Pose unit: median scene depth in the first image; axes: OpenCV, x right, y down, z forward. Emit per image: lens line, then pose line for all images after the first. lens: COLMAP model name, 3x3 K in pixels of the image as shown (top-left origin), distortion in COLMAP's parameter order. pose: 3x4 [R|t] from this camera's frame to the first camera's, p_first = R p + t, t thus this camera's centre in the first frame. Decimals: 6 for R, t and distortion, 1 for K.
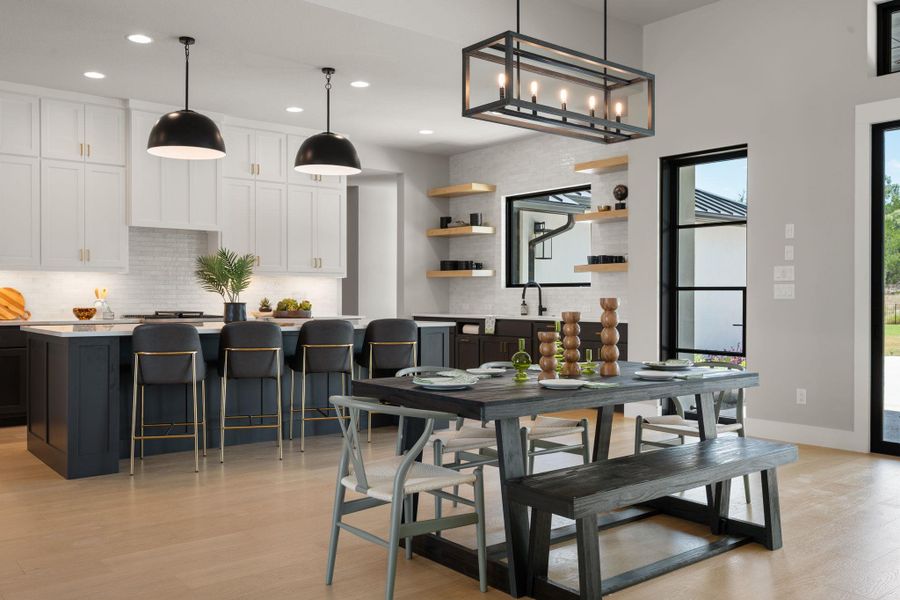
lens RADIAL K [[783.2, 0, 449.3], [0, 783.2, 301.9], [0, 0, 1]] dist [0.007277, -0.005223]
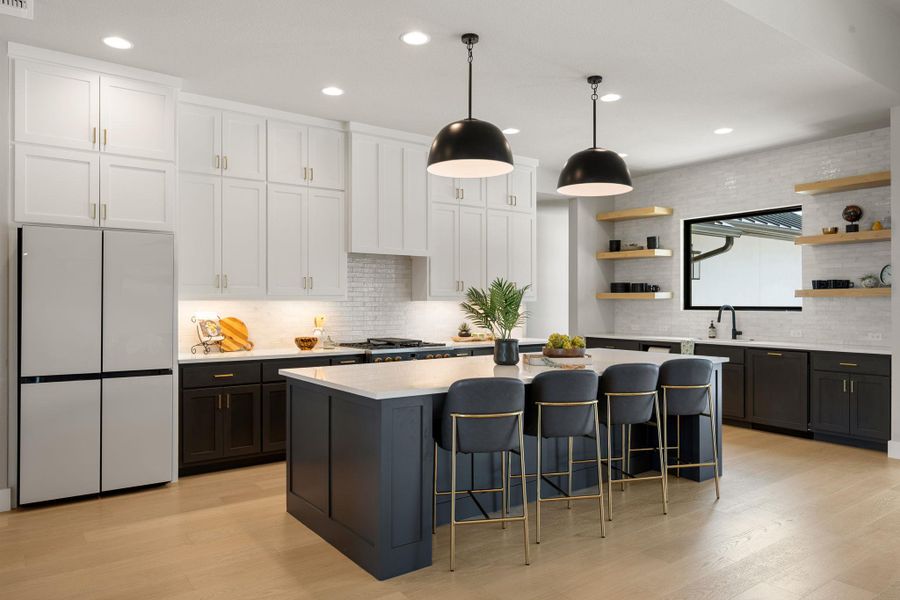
lens RADIAL K [[612.5, 0, 449.7], [0, 612.5, 300.7], [0, 0, 1]] dist [0.001296, 0.000490]
pose [[0.998927, -0.002330, -0.046258, -0.231188], [0.001930, 0.999960, -0.008709, -0.027970], [0.046277, 0.008611, 0.998892, 0.232655]]
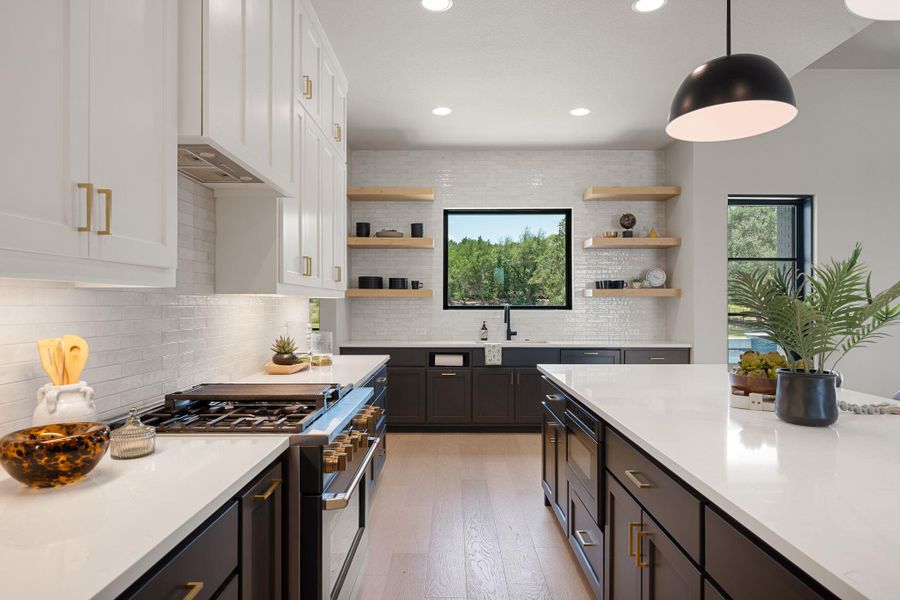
lens RADIAL K [[521.5, 0, 448.5], [0, 521.5, 298.5], [0, 0, 1]] dist [-0.003025, -0.000130]
pose [[0.628240, 0.007380, 0.777984, -0.466105], [0.003983, 0.999911, -0.012702, -0.027751], [-0.778009, 0.011079, 0.628155, 0.737990]]
